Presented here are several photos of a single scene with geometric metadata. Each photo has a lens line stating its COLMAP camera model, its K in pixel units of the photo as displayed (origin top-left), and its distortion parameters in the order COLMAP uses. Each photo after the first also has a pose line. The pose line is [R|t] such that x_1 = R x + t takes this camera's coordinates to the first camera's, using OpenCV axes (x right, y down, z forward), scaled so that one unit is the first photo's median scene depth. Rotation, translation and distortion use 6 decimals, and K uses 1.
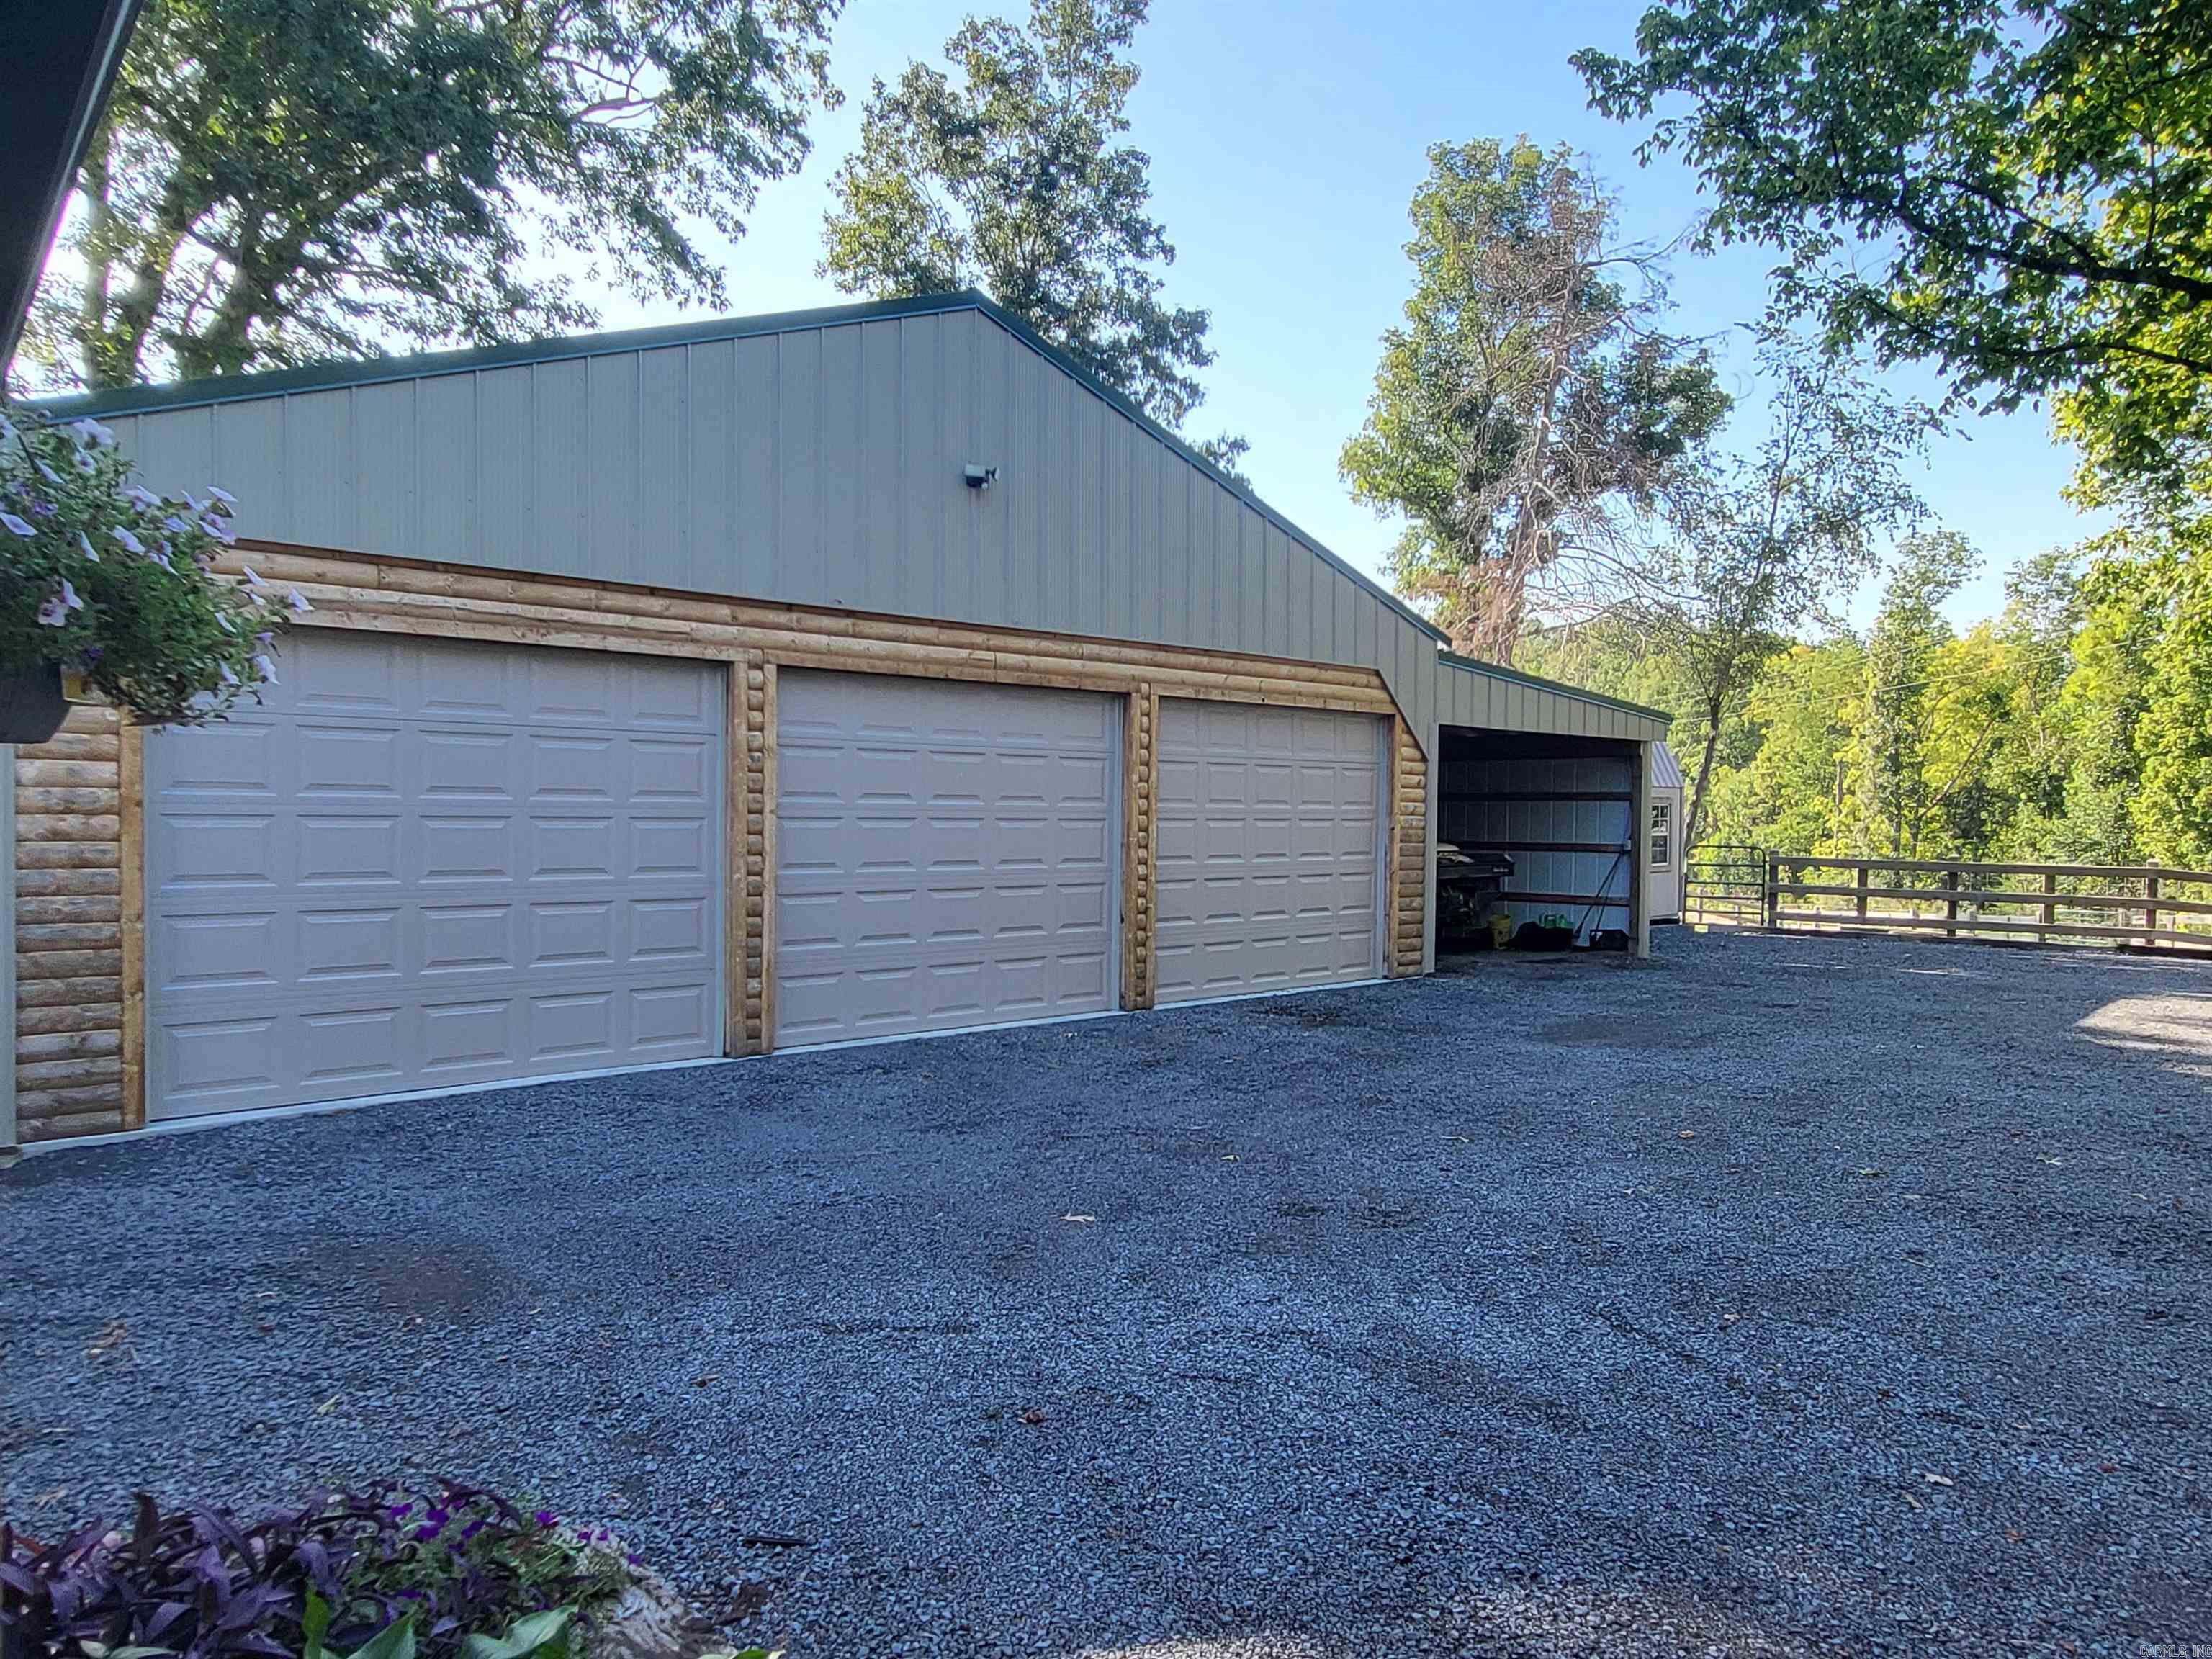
lens RADIAL K [[1530.1, 0, 1137.9], [0, 1530.1, 850.6], [0, 0, 1]] dist [0.015198, 0.004109]
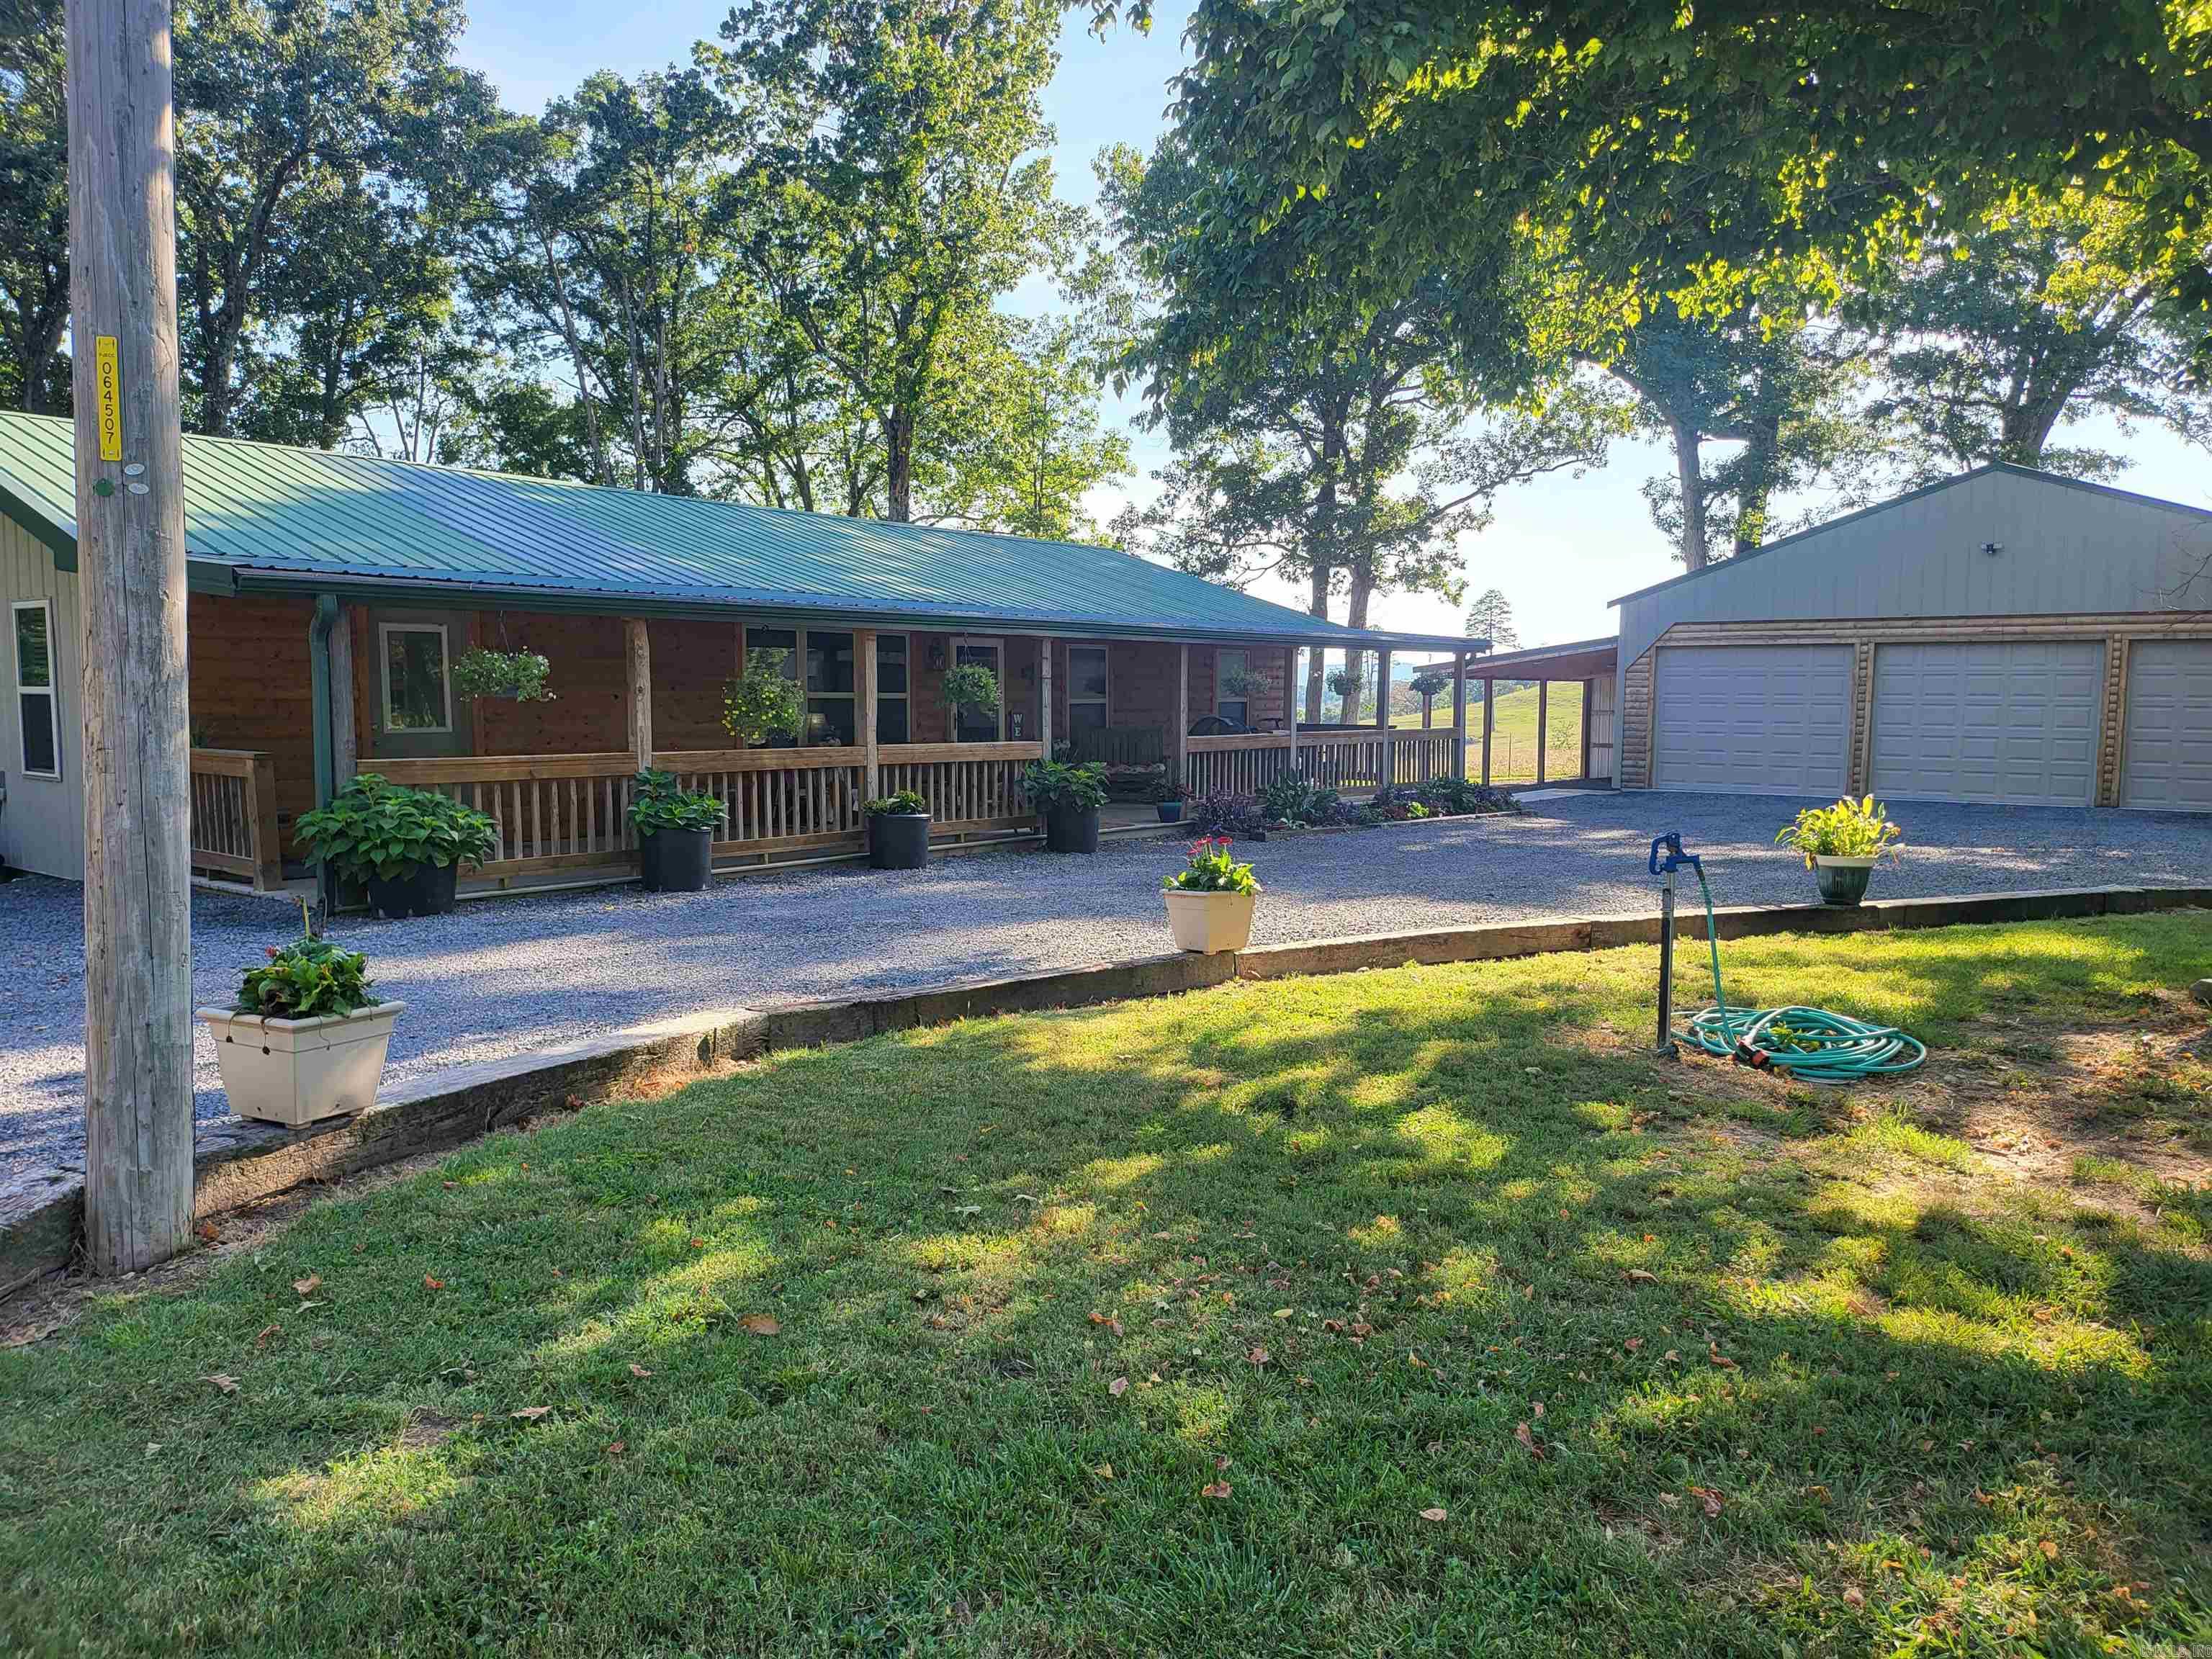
lens RADIAL K [[1565.6, 0, 1144.3], [0, 1565.6, 826.7], [0, 0, 1]] dist [0.079574, -0.078599]
pose [[0.217137, 0.076078, -0.973172, 2.107075], [-0.029971, 0.997008, 0.071254, 0.031164], [0.975681, 0.013695, 0.218768, -0.756563]]
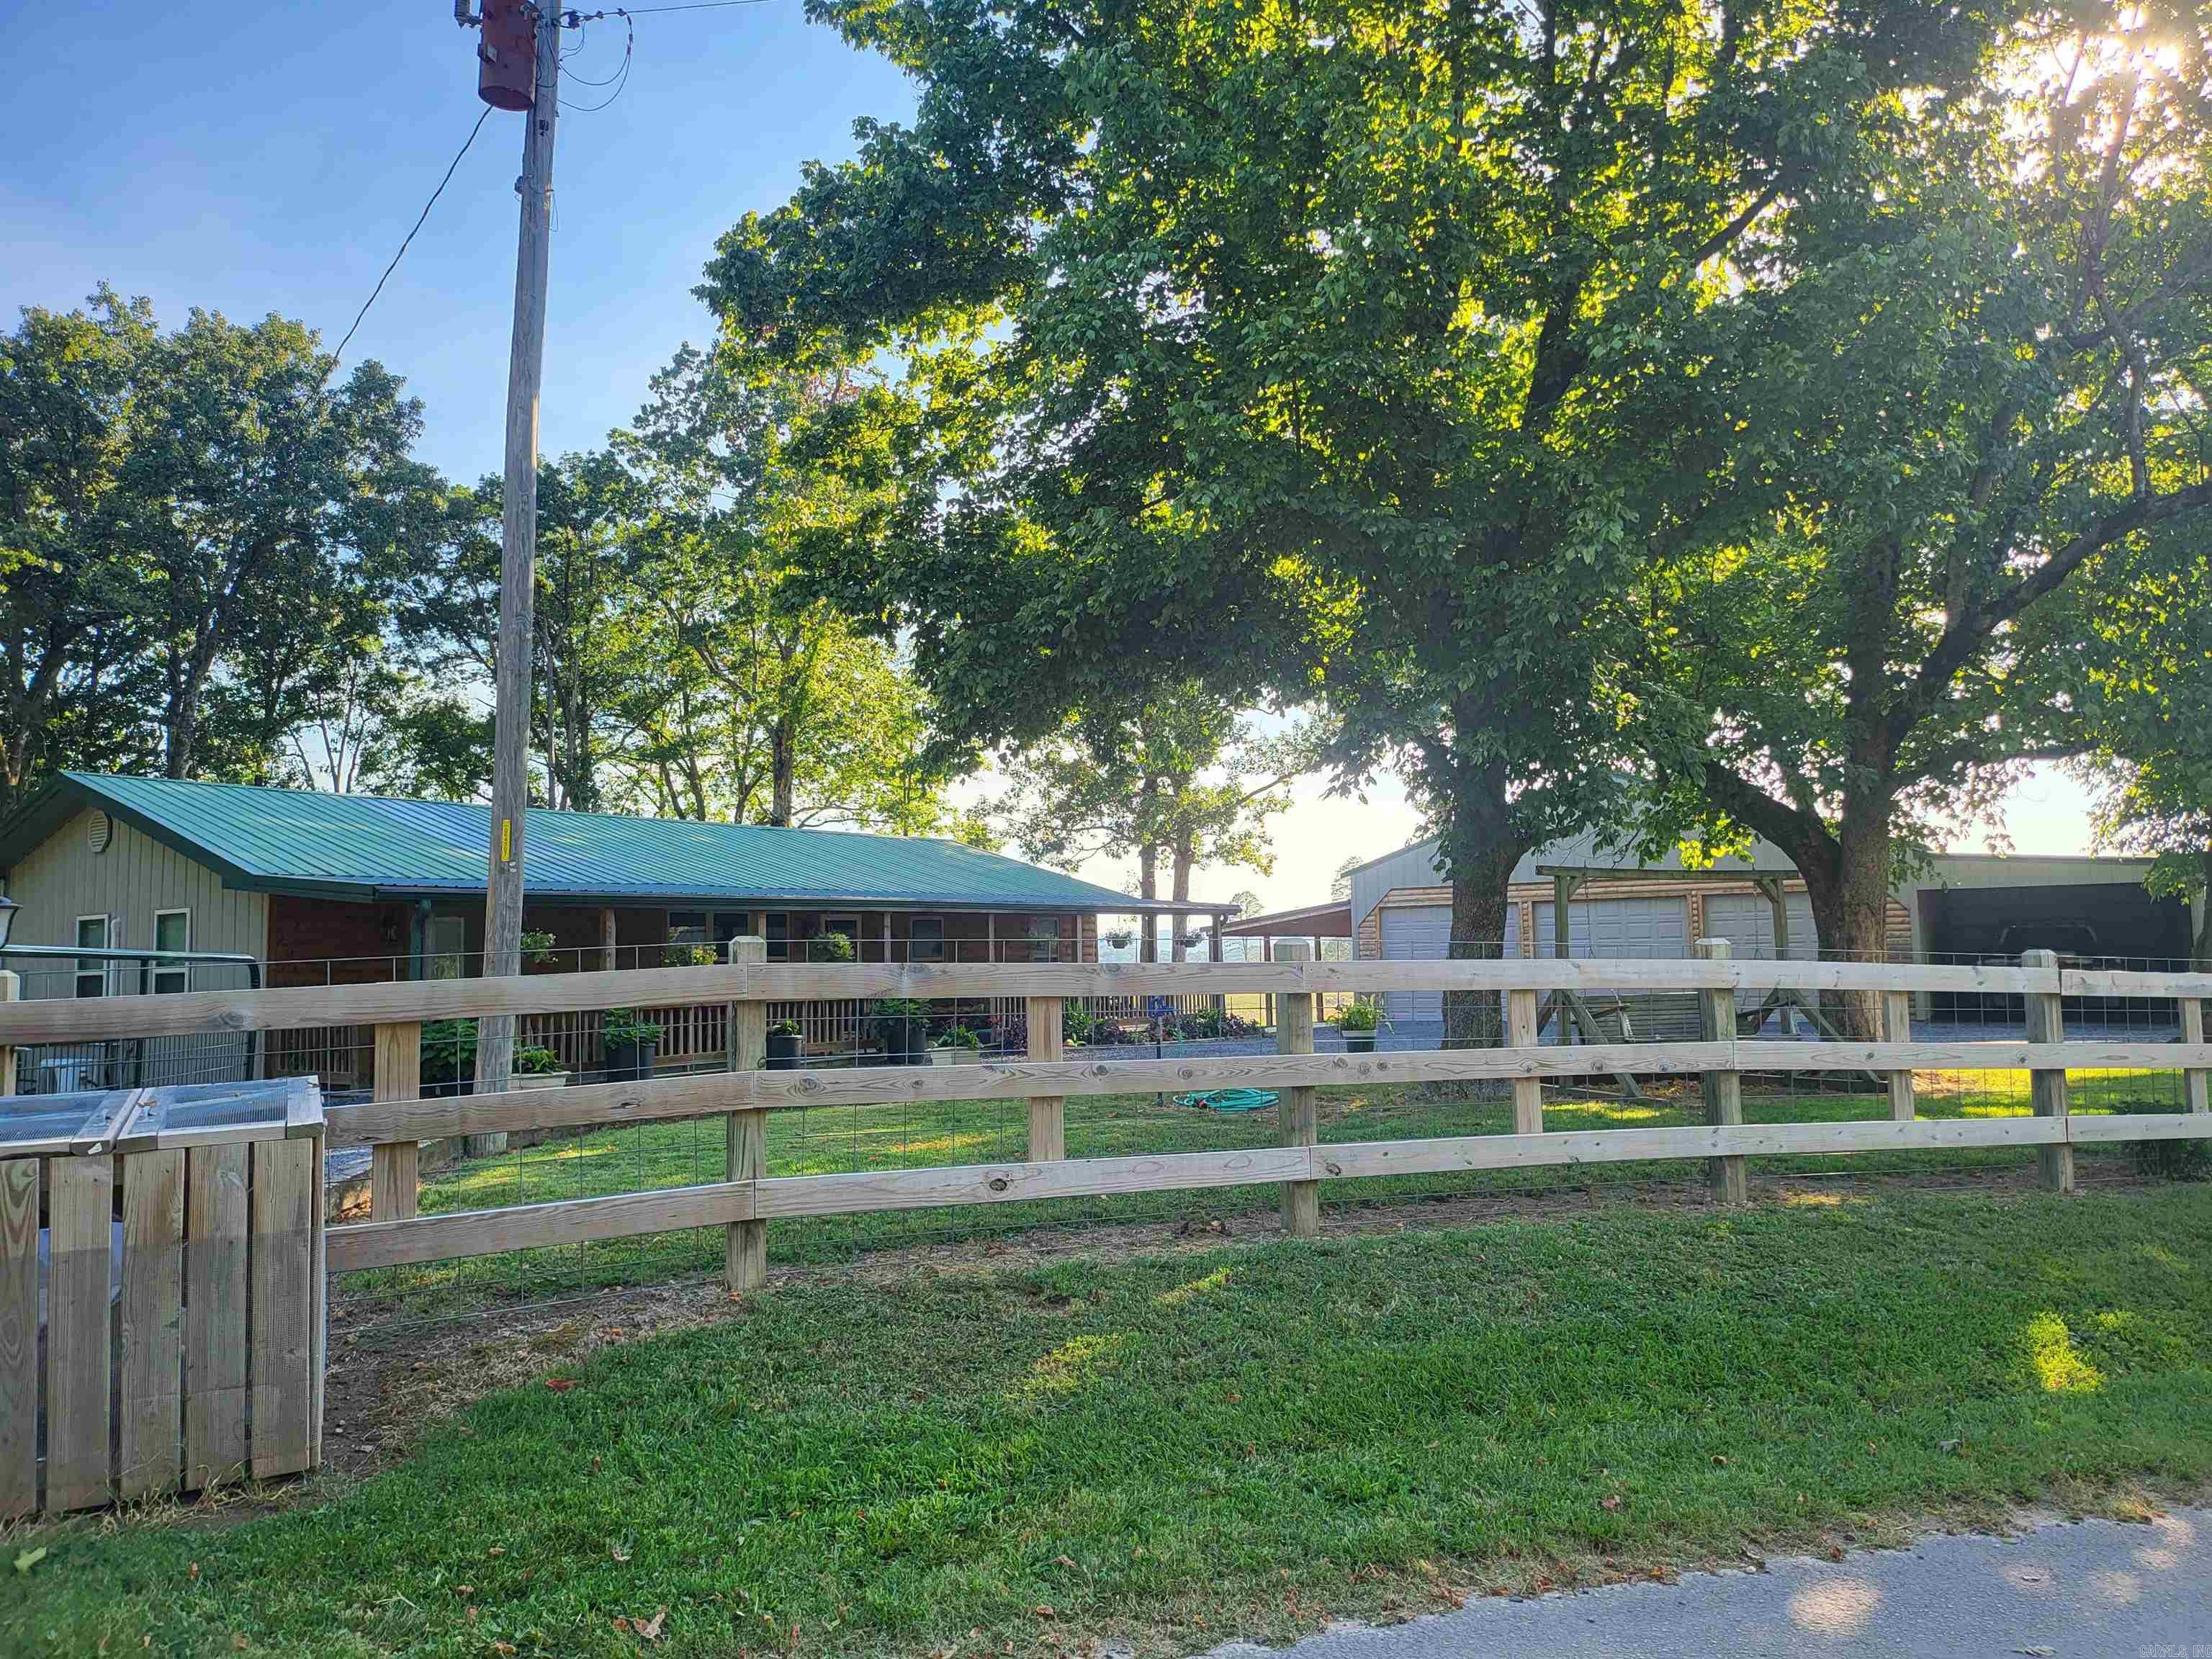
lens RADIAL K [[1565.6, 0, 1144.3], [0, 1565.6, 826.7], [0, 0, 1]] dist [0.079574, -0.078599]
pose [[0.286293, -0.097207, -0.953198, 2.876887], [0.000286, 0.994849, -0.101369, 0.067341], [0.958142, 0.028749, 0.284846, -0.805642]]
